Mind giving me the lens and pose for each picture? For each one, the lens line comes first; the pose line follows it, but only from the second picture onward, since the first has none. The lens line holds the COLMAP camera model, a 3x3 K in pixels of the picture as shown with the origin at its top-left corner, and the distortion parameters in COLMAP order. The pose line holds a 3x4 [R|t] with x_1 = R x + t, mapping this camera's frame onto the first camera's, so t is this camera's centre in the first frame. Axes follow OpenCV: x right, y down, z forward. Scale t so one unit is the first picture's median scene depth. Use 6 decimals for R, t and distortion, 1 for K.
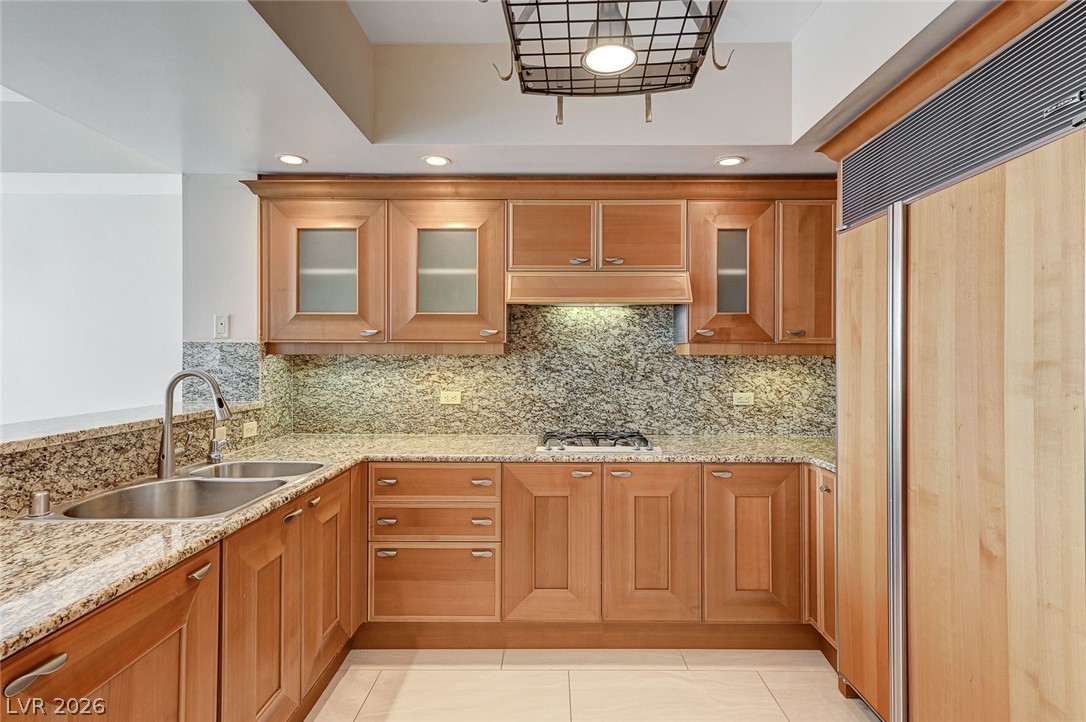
lens RADIAL K [[555.3, 0, 544.2], [0, 555.3, 356.4], [0, 0, 1]] dist [0.004120, 0.000026]
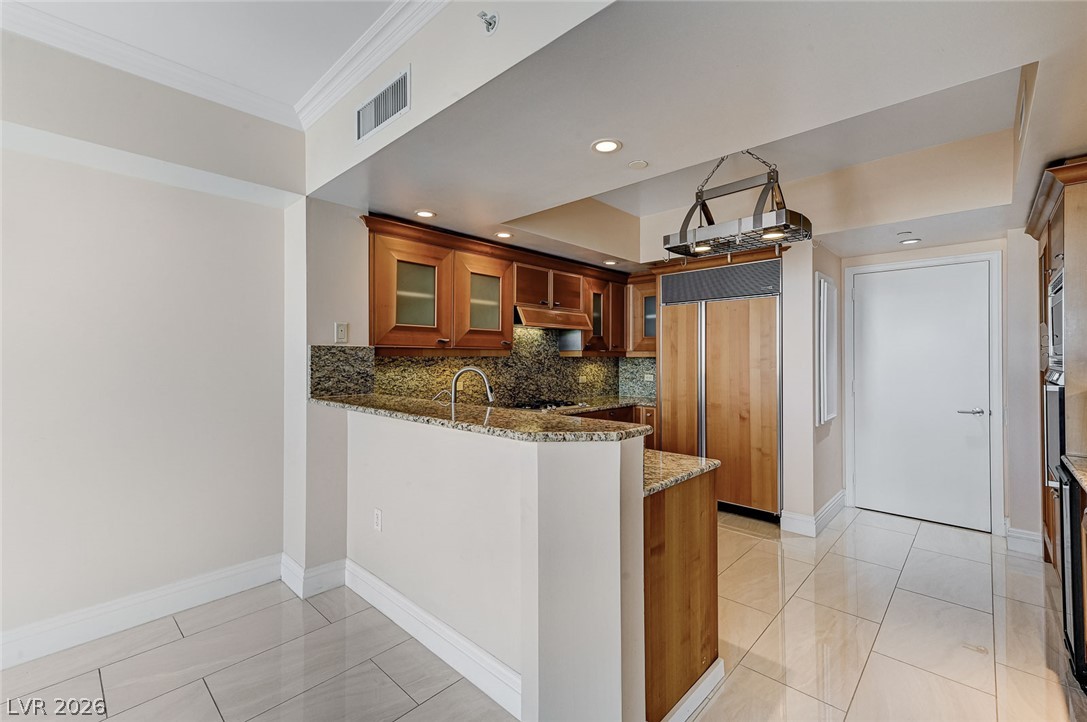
lens RADIAL K [[467.6, 0, 543.9], [0, 467.6, 356.4], [0, 0, 1]] dist [-0.003823, -0.000041]
pose [[0.675061, -0.000375, 0.737762, -0.924174], [0.001925, 0.999997, -0.001252, -0.001428], [-0.737759, 0.002265, 0.675060, 0.008435]]
